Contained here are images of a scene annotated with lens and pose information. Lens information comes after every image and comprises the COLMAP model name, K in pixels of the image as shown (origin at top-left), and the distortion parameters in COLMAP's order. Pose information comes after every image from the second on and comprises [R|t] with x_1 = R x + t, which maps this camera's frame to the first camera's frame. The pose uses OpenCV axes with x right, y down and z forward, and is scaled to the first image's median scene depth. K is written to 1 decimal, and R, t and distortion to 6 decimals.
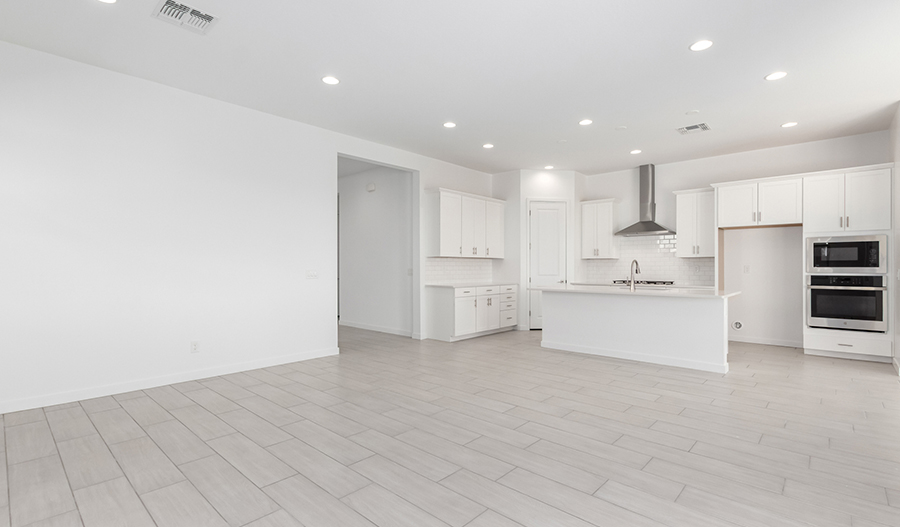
lens RADIAL K [[412.0, 0, 451.3], [0, 412.0, 260.5], [0, 0, 1]] dist [-0.000483, 0.000346]
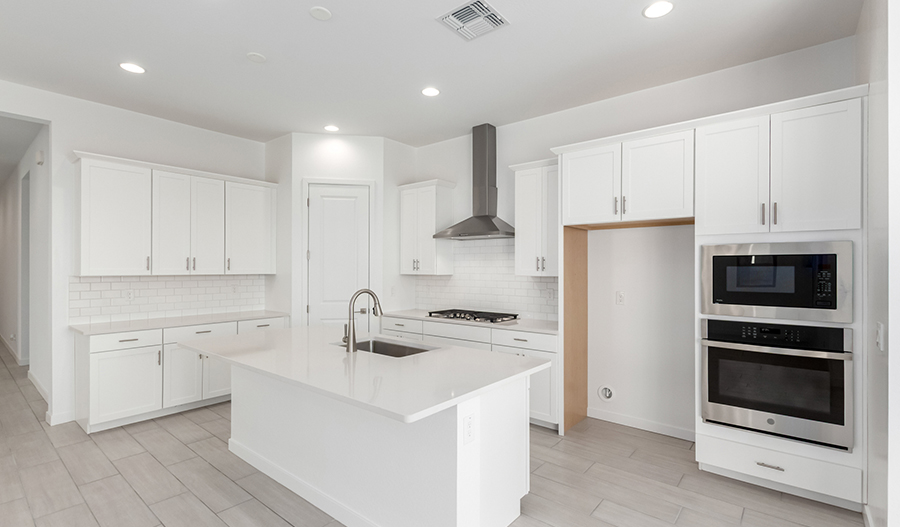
lens RADIAL K [[420.7, 0, 450.0], [0, 420.7, 263.5], [0, 0, 1]] dist [0.012480, -0.000731]
pose [[0.999623, -0.000020, 0.027469, 0.478036], [-0.000140, 0.999983, 0.005850, -0.032002], [-0.027469, -0.005852, 0.999606, 0.432168]]
